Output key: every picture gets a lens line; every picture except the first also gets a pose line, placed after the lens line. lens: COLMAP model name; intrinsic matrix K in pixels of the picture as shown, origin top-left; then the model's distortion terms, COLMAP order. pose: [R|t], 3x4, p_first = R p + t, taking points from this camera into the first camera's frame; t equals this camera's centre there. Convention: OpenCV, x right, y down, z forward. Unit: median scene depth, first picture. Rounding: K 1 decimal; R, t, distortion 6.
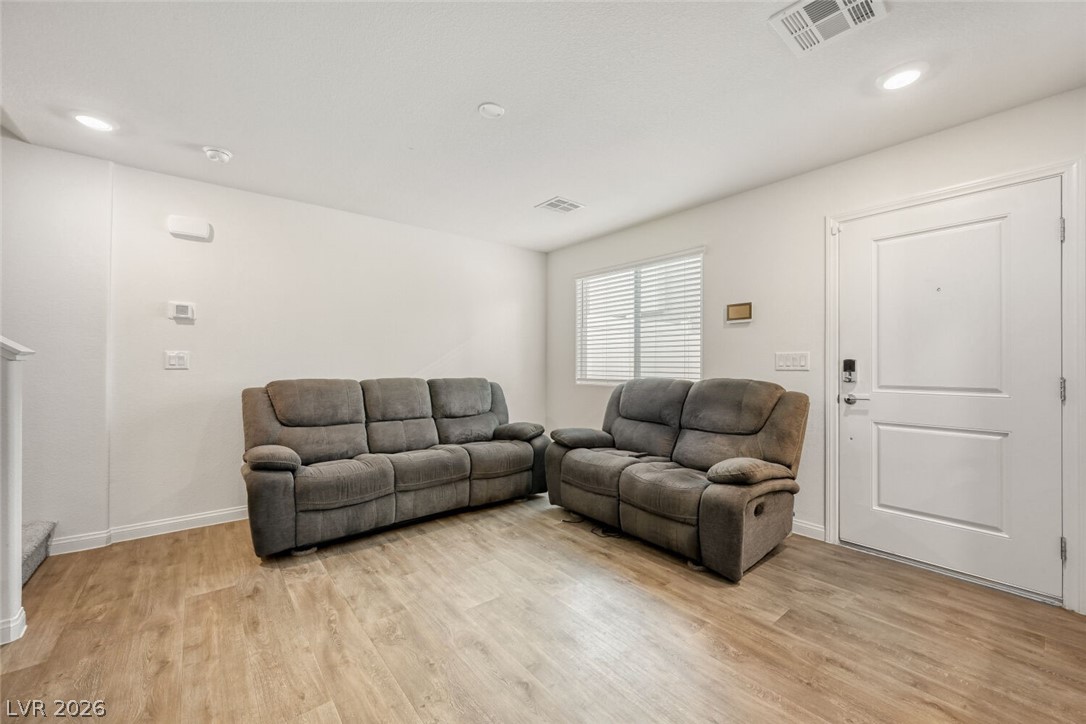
lens RADIAL K [[429.4, 0, 545.8], [0, 429.4, 366.4], [0, 0, 1]] dist [0.000725, 0.000522]
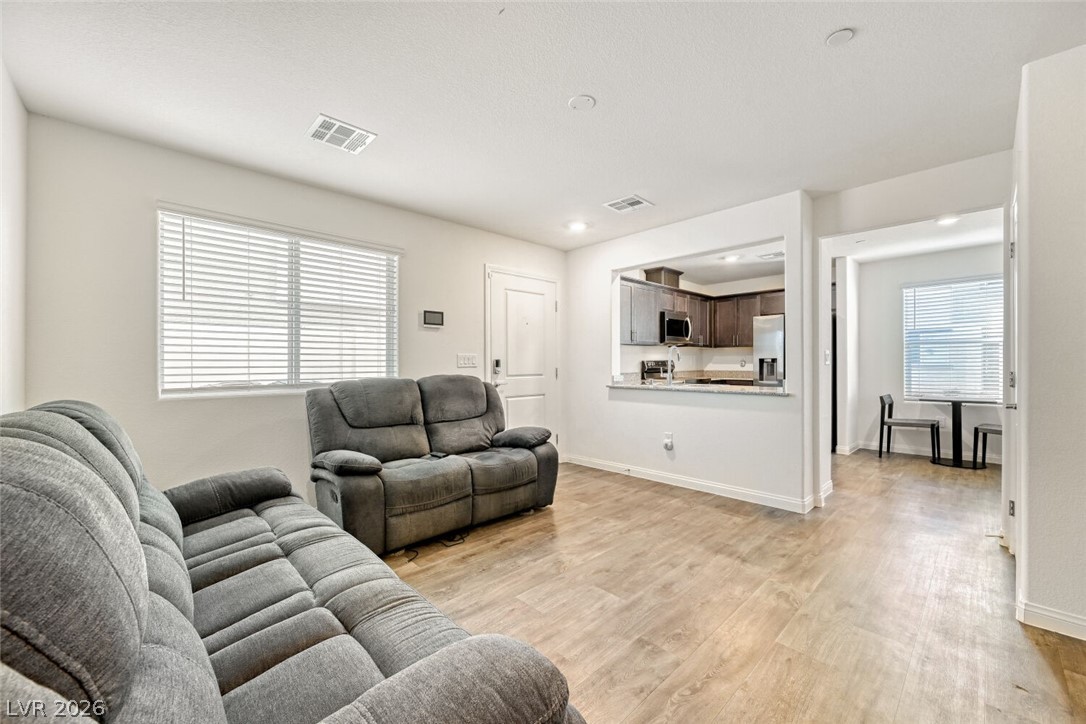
lens RADIAL K [[429.4, 0, 544.8], [0, 429.4, 363.8], [0, 0, 1]] dist [0.000725, 0.000522]
pose [[-0.084048, -0.005713, 0.996445, -0.900830], [0.004610, 0.999971, 0.006122, -0.009415], [-0.996451, 0.005108, -0.084020, 0.954721]]
